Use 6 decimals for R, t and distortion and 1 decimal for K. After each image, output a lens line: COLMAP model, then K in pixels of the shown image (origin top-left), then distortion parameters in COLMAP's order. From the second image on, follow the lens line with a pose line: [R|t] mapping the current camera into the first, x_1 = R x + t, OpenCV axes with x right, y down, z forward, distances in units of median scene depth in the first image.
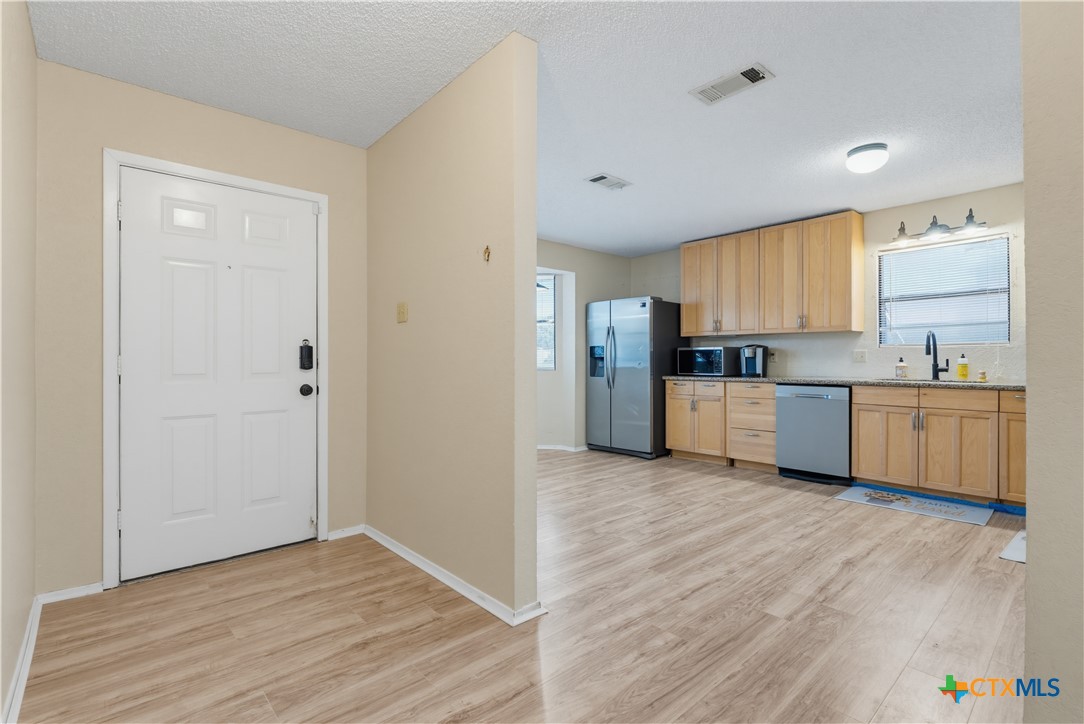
lens RADIAL K [[503.1, 0, 542.2], [0, 503.1, 359.6], [0, 0, 1]] dist [-0.003187, -0.000895]
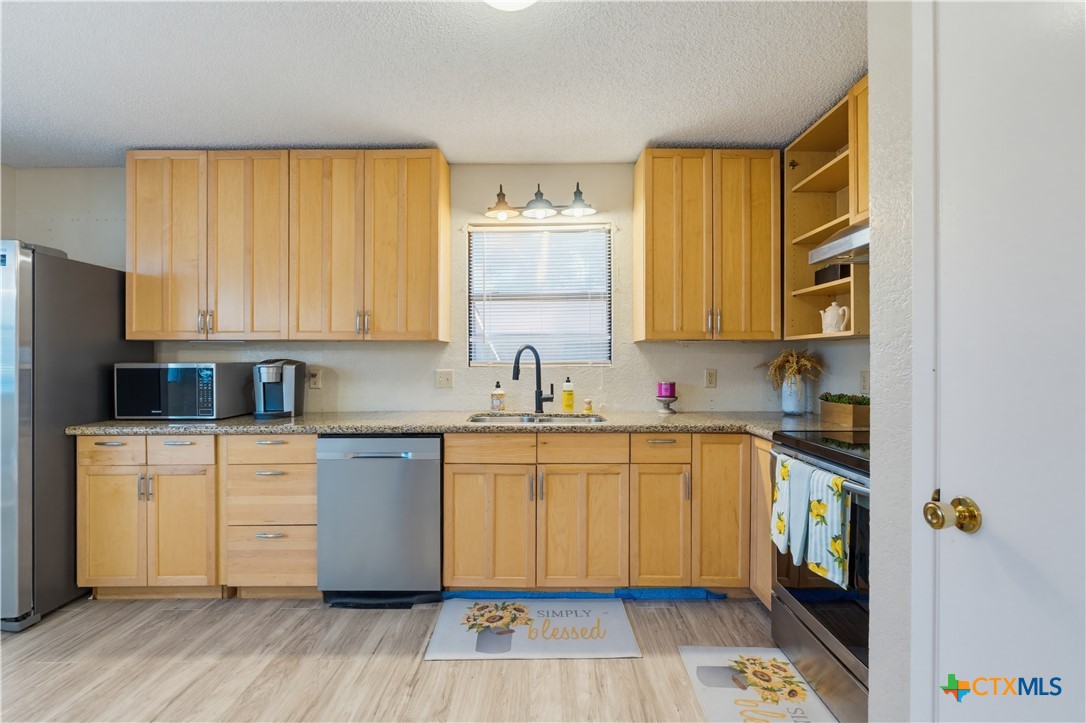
lens RADIAL K [[504.1, 0, 543.2], [0, 504.1, 359.1], [0, 0, 1]] dist [-0.003187, -0.000895]
pose [[0.666094, 0.002545, 0.745864, 0.222627], [0.001740, 0.999986, -0.004967, -0.029323], [-0.745866, 0.004606, 0.666080, 0.459079]]
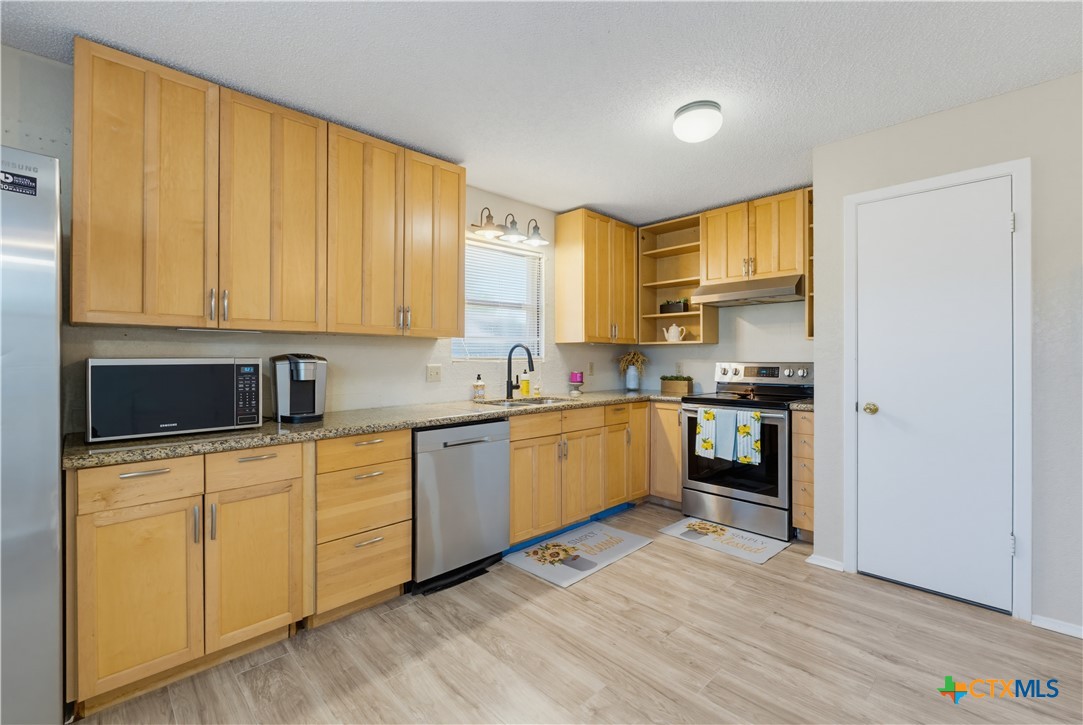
lens RADIAL K [[466.7, 0, 540.6], [0, 466.7, 355.8], [0, 0, 1]] dist [-0.002451, -0.000075]
pose [[-0.042902, 0.006264, 0.999060, -0.039602], [0.002919, 0.999977, -0.006145, -0.027062], [-0.999075, 0.002653, -0.042919, 0.874007]]
